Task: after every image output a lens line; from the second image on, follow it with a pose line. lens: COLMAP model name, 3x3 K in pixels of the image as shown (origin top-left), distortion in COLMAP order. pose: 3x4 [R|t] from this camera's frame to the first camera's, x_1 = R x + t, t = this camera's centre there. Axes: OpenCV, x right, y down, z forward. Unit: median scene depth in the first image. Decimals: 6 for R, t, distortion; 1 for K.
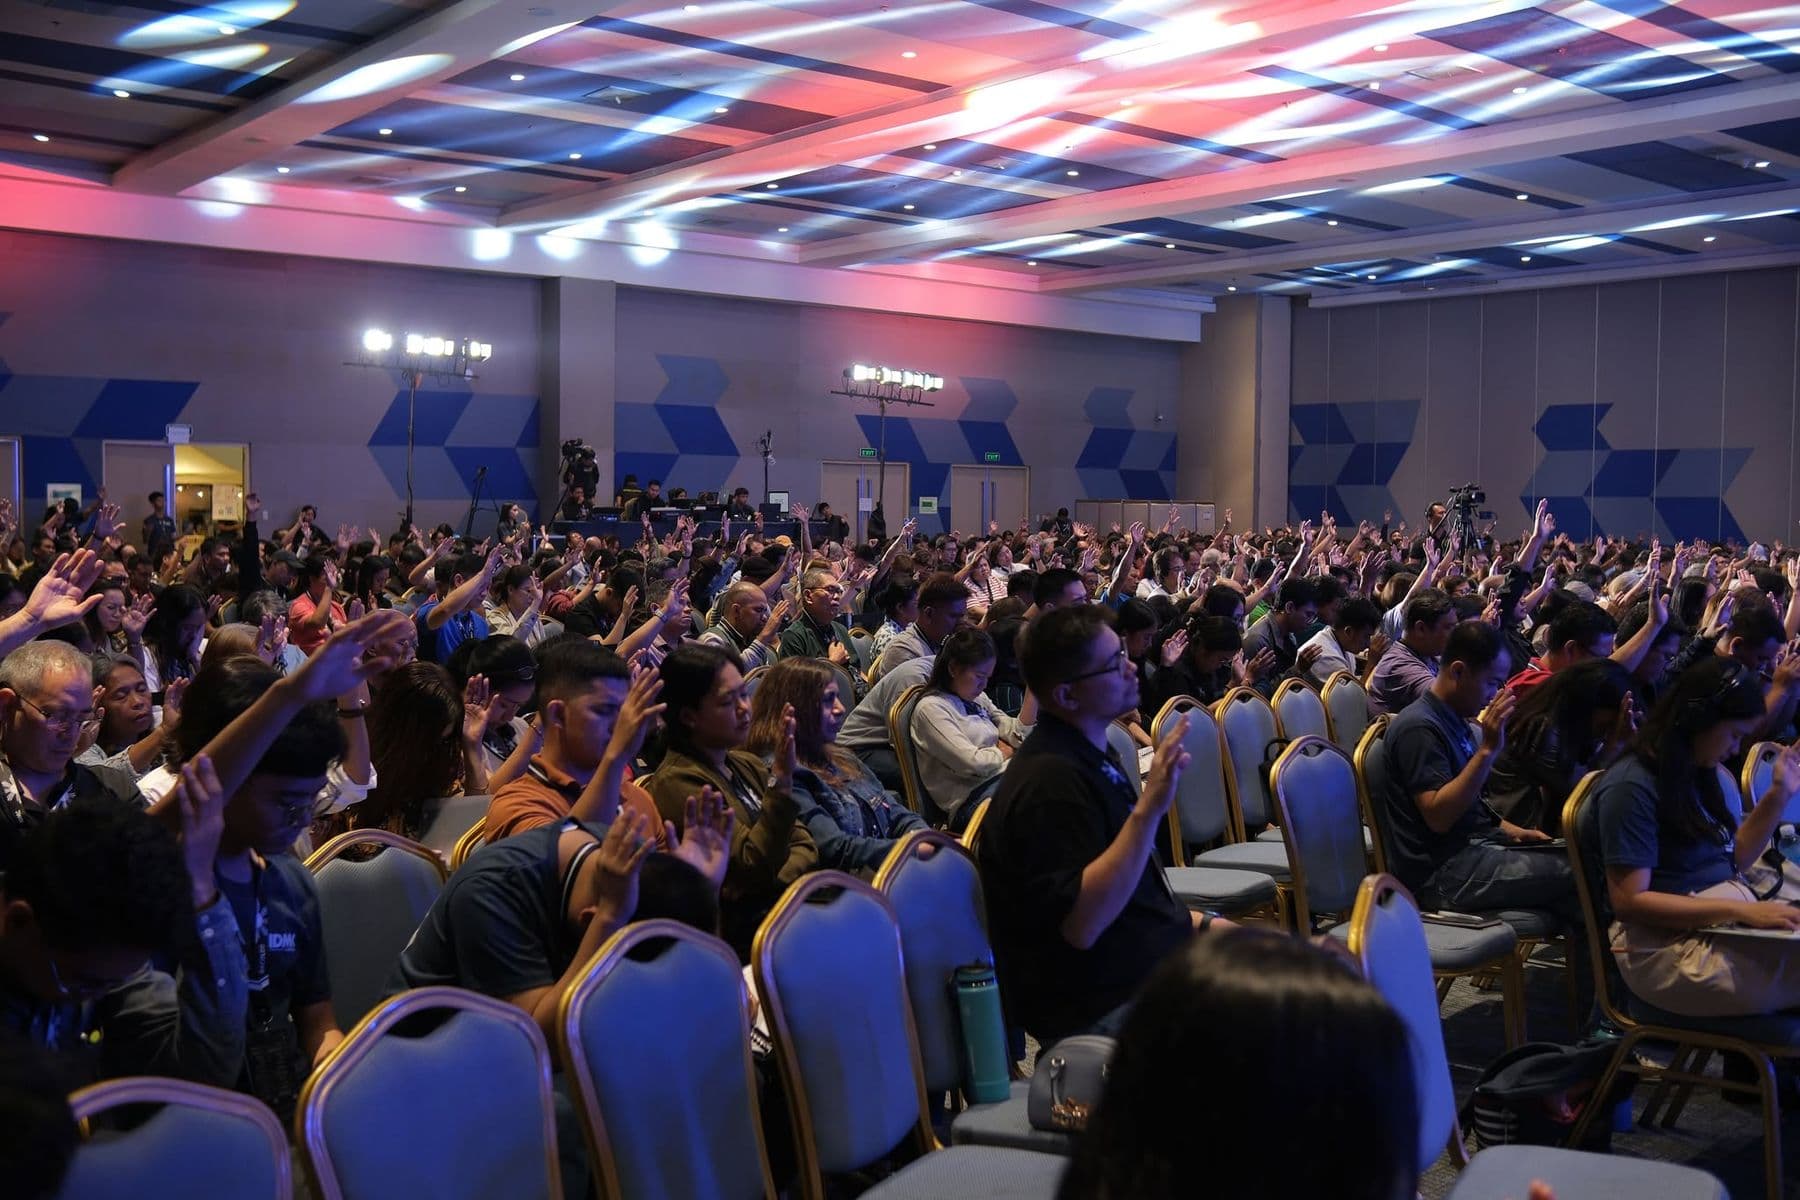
lens RADIAL K [[1759.5, 0, 873.2], [0, 1759.5, 604.2], [0, 0, 1]] dist [-0.095234, 0.000000]
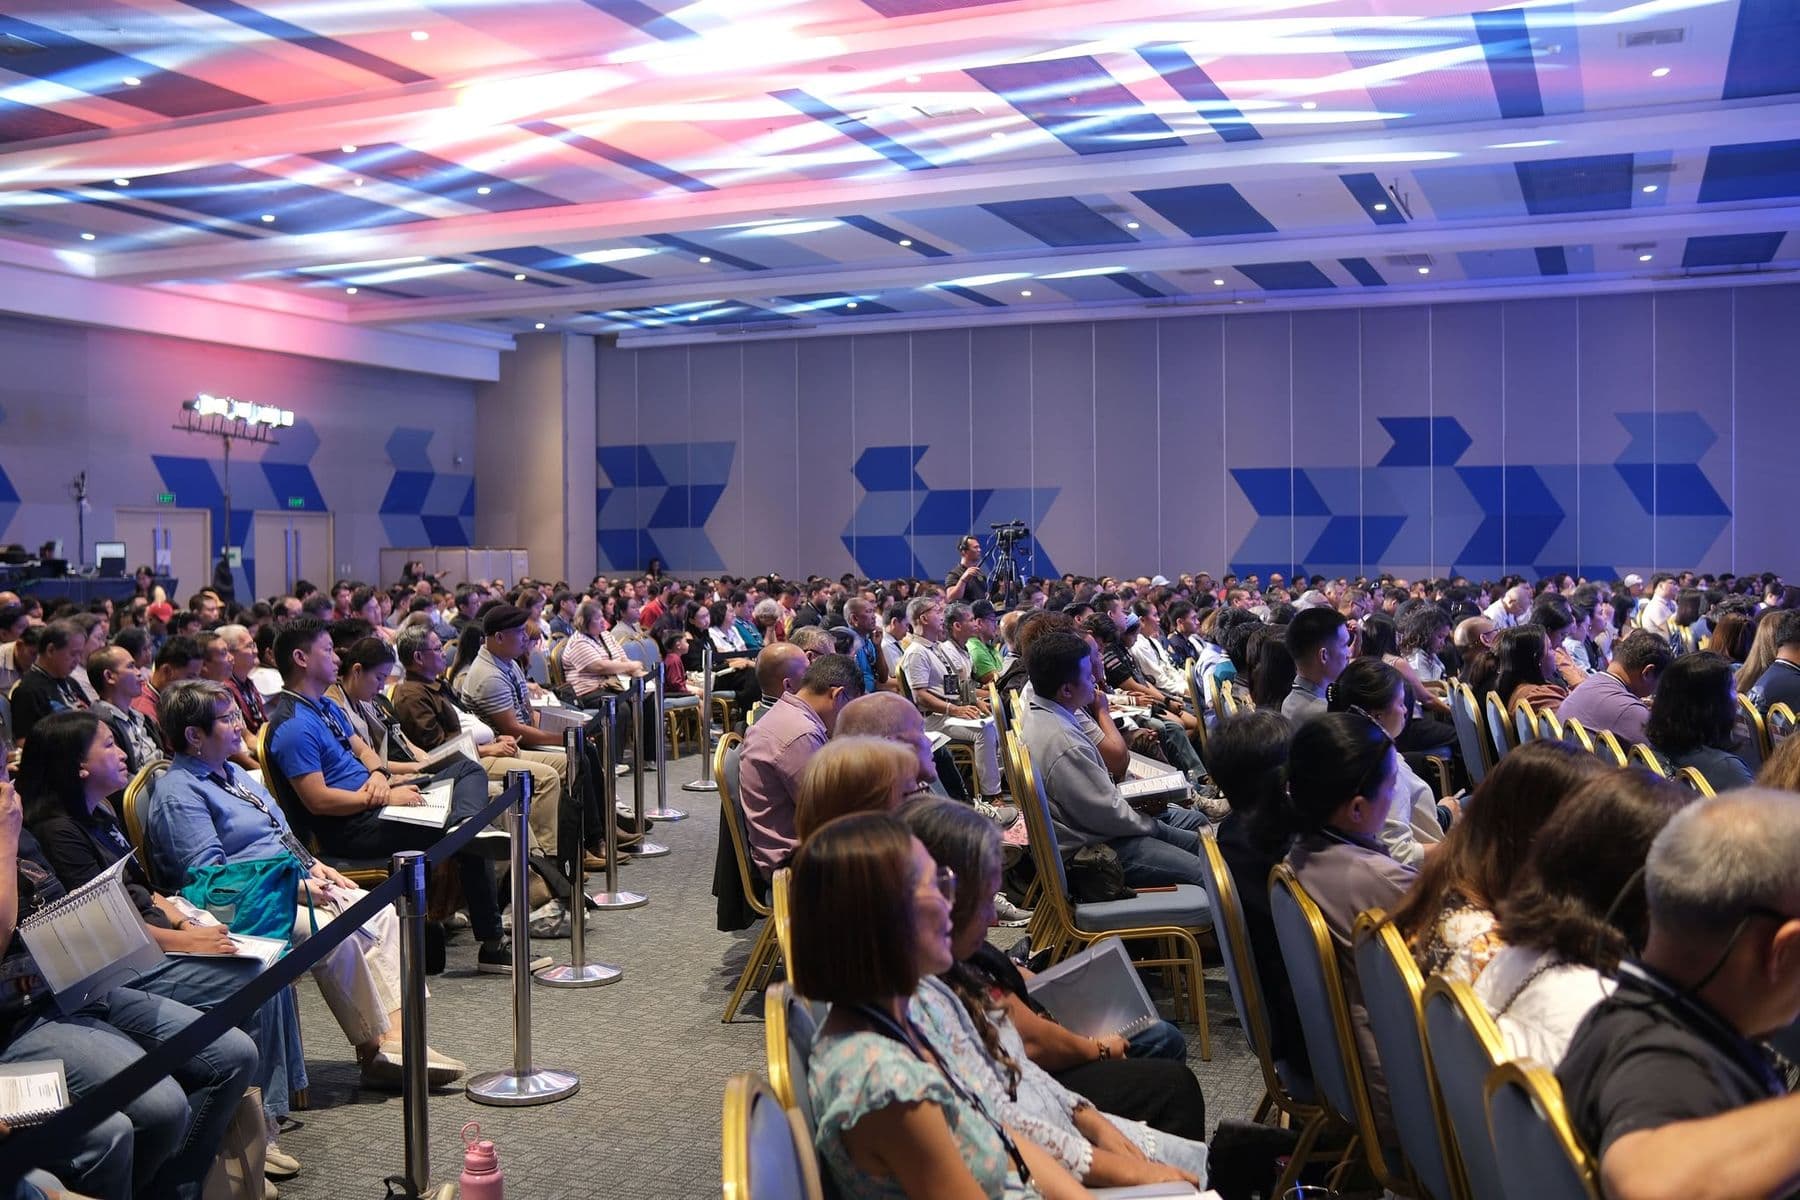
lens RADIAL K [[1759.5, 0, 913.8], [0, 1759.5, 586.9], [0, 0, 1]] dist [-0.095234, 0.000000]
pose [[0.876179, -0.025773, 0.481297, -0.207179], [0.042813, 0.998784, -0.024456, -0.011652], [-0.480081, 0.042034, 0.876216, 0.159486]]
